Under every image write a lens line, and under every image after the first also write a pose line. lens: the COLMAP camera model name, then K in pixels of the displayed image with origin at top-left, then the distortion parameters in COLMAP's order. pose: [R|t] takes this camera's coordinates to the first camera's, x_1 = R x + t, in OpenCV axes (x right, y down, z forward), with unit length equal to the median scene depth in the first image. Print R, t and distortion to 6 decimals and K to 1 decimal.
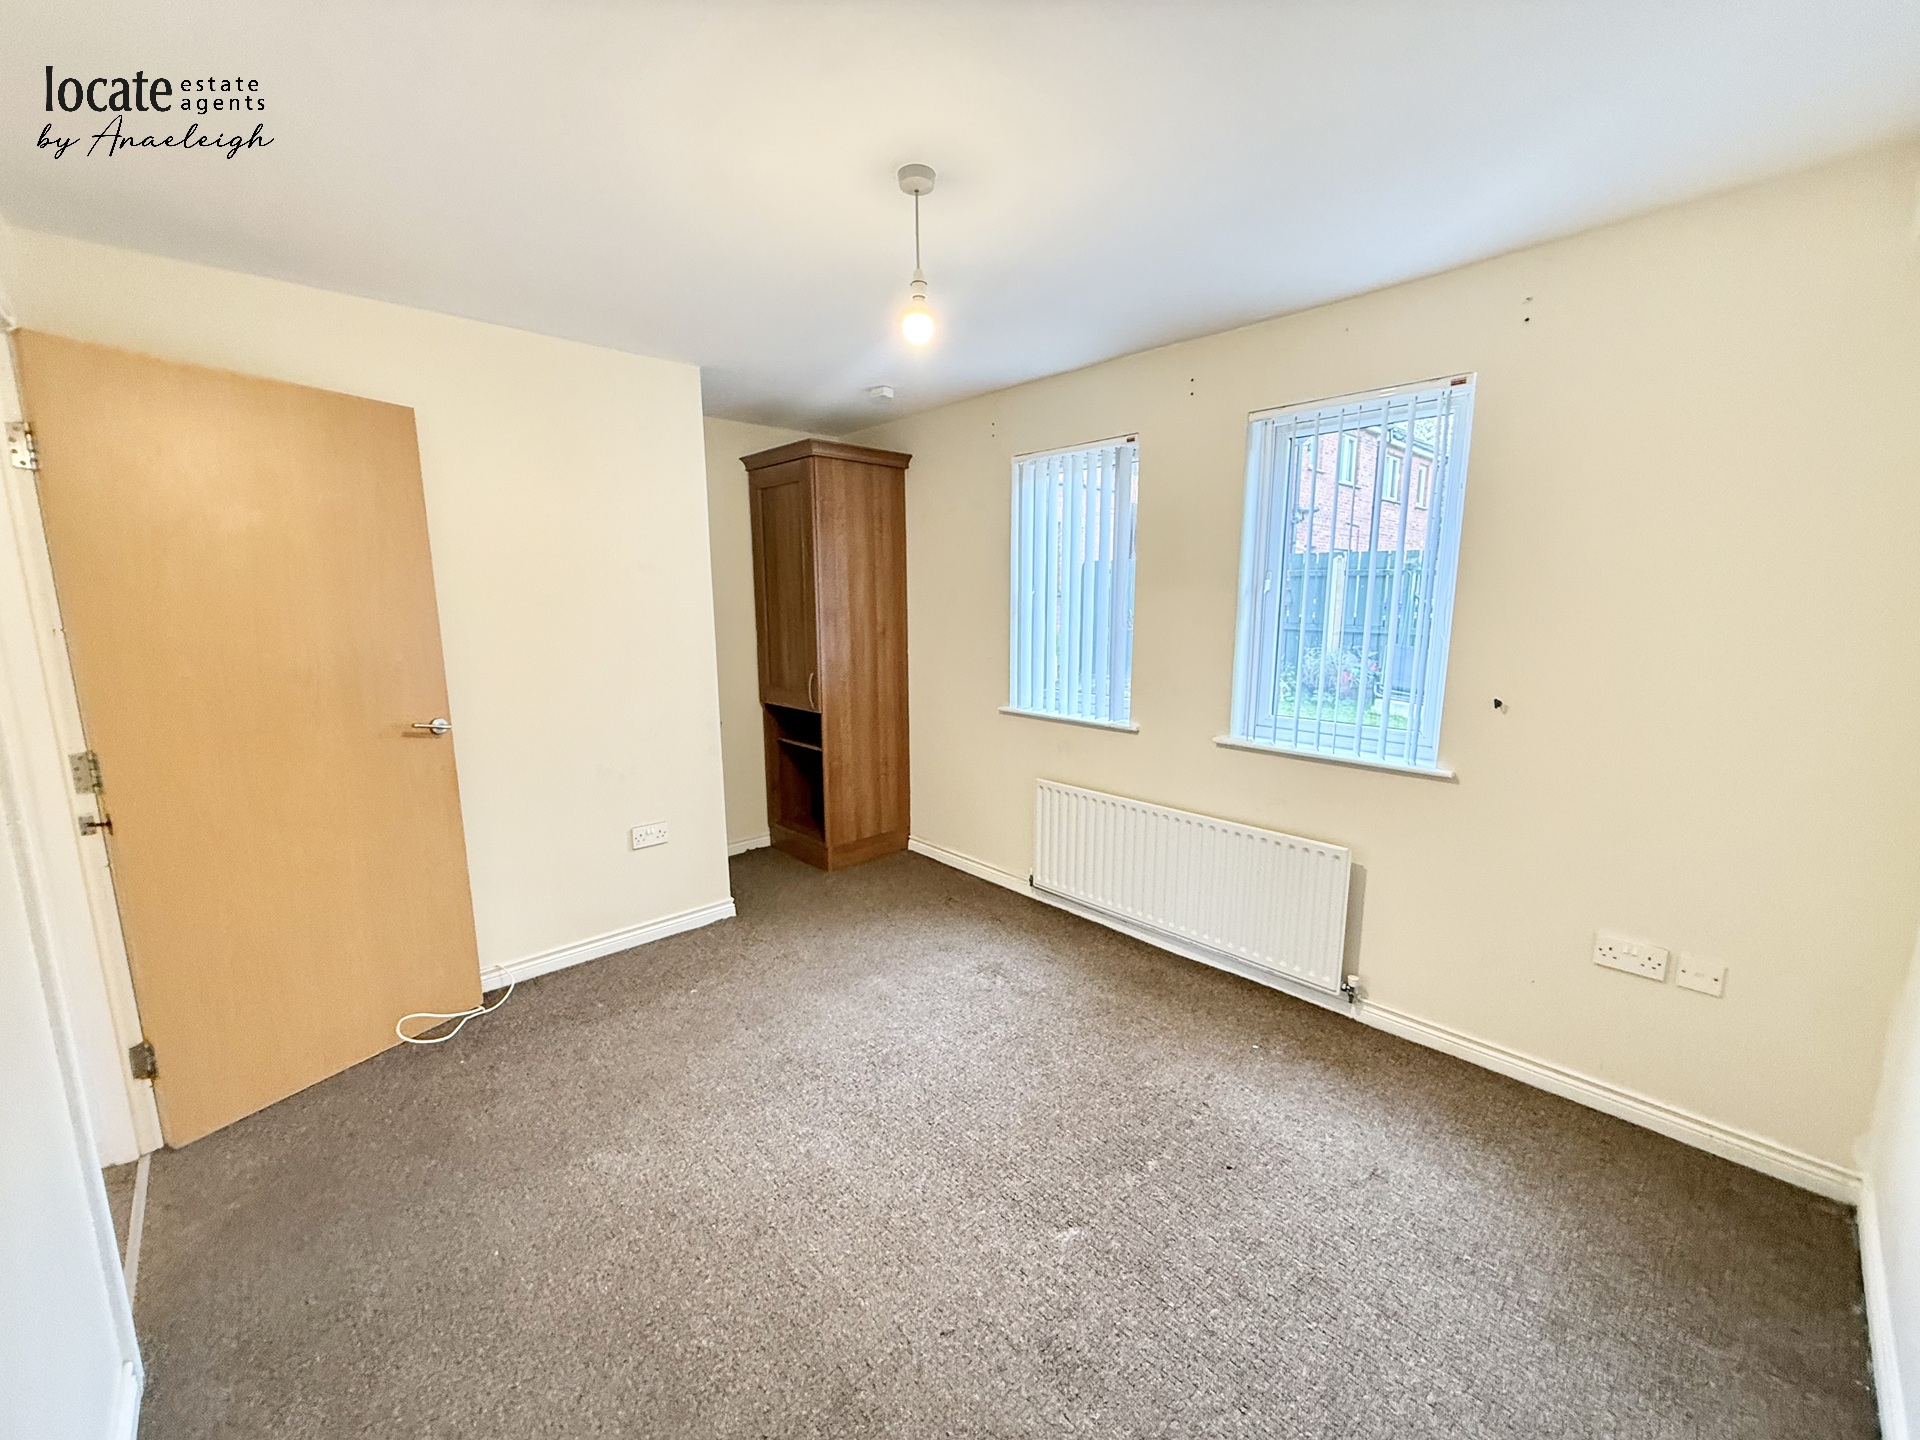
lens RADIAL K [[713.4, 0, 963.6], [0, 713.4, 727.8], [0, 0, 1]] dist [0.001447, 0.000079]
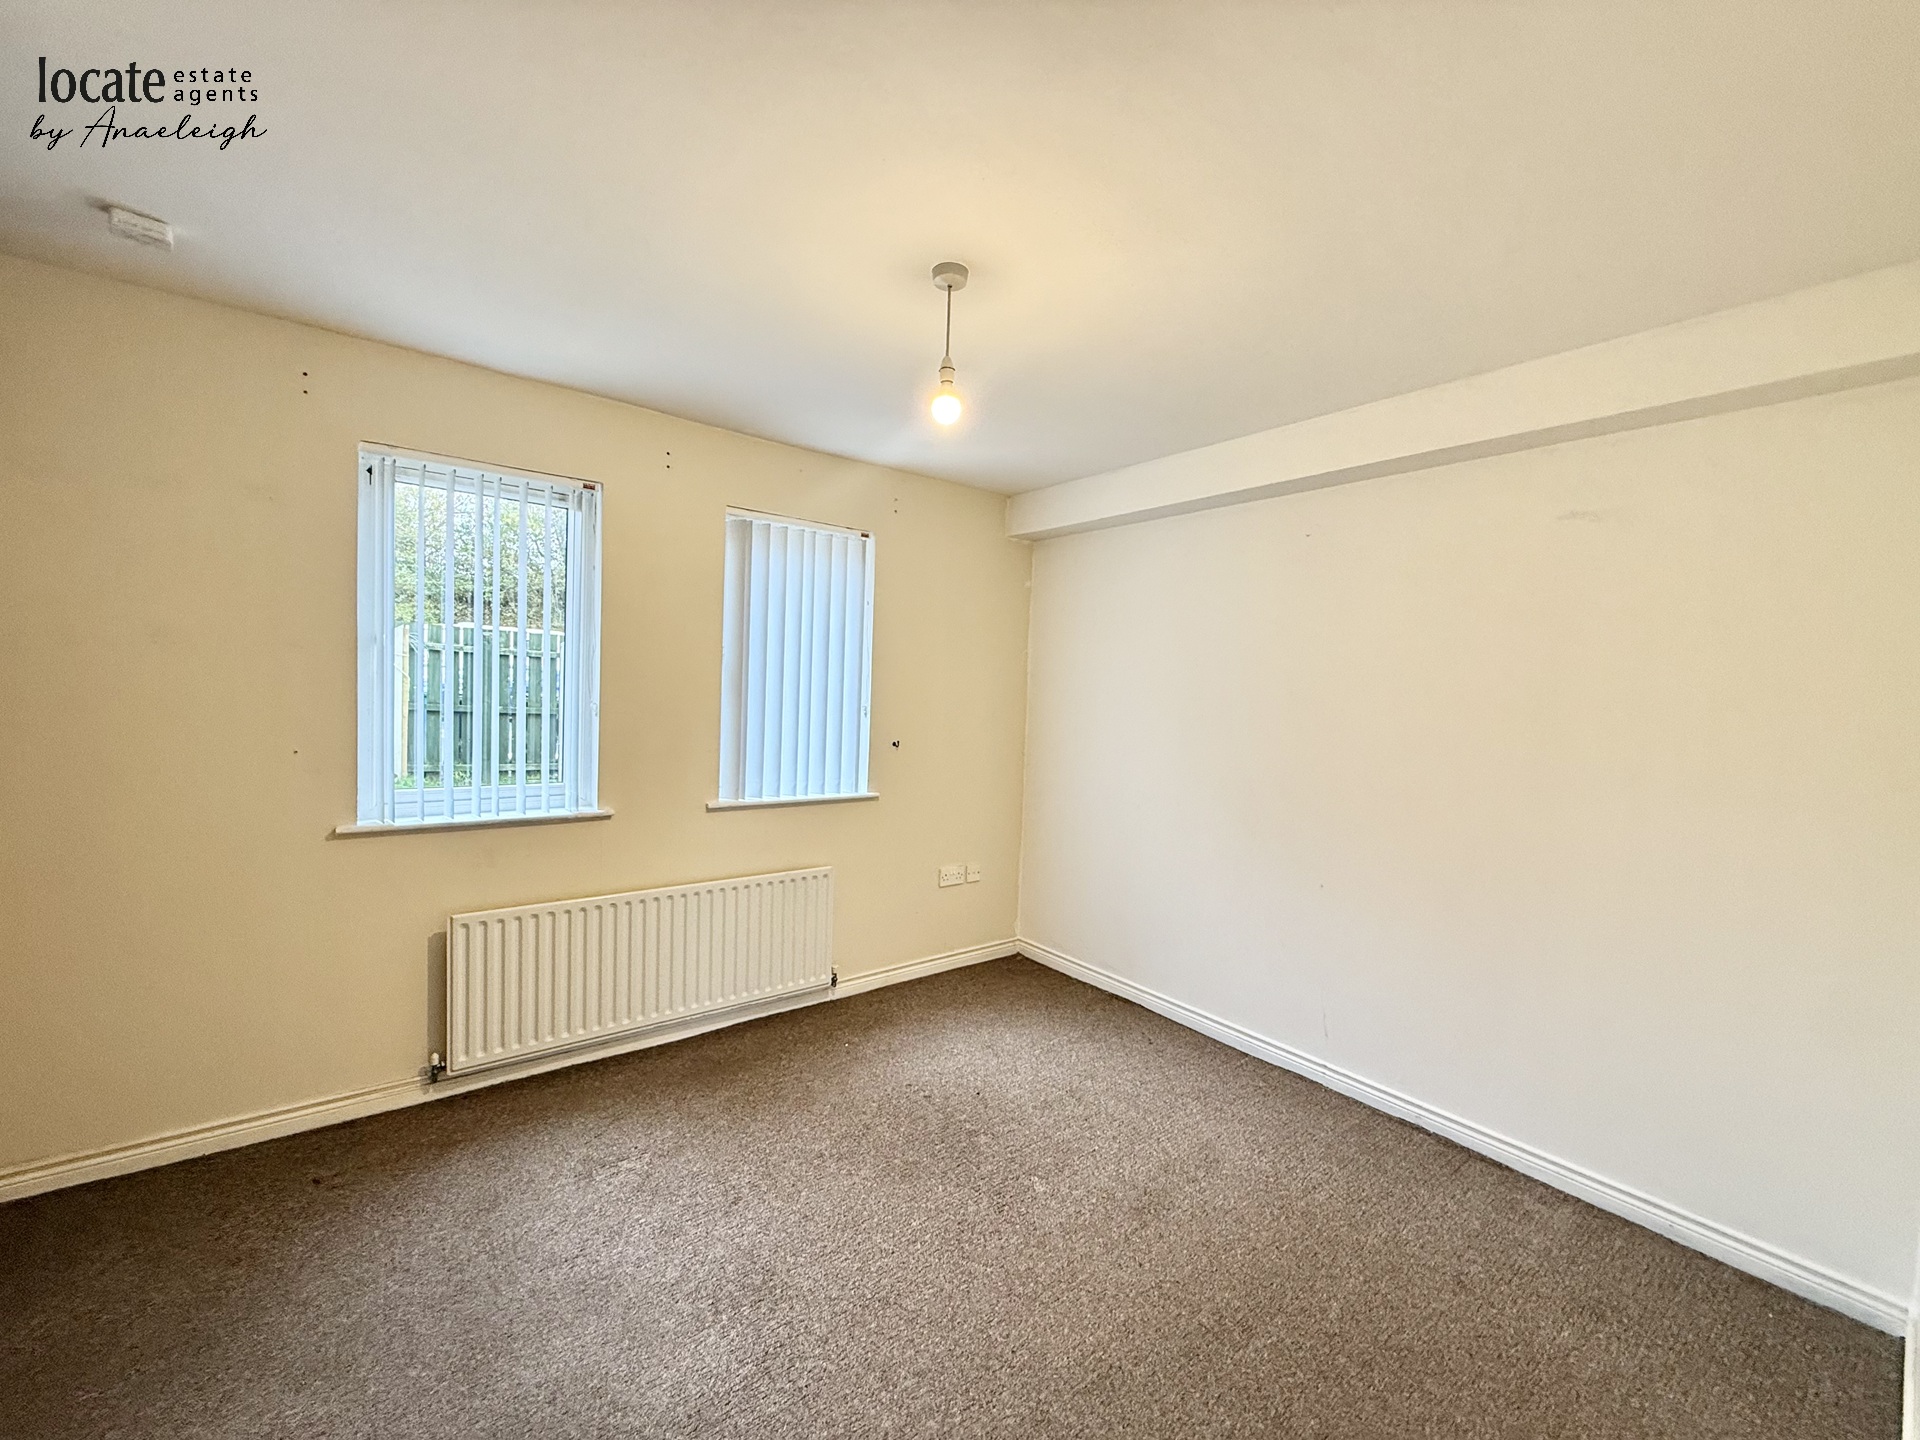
lens RADIAL K [[762.7, 0, 952.7], [0, 762.7, 719.4], [0, 0, 1]] dist [0.002201, 0.000030]
pose [[0.121608, -0.056192, 0.990986, -0.729960], [0.118361, 0.992093, 0.041730, -0.118774], [-0.985496, 0.112220, 0.127298, 0.531723]]
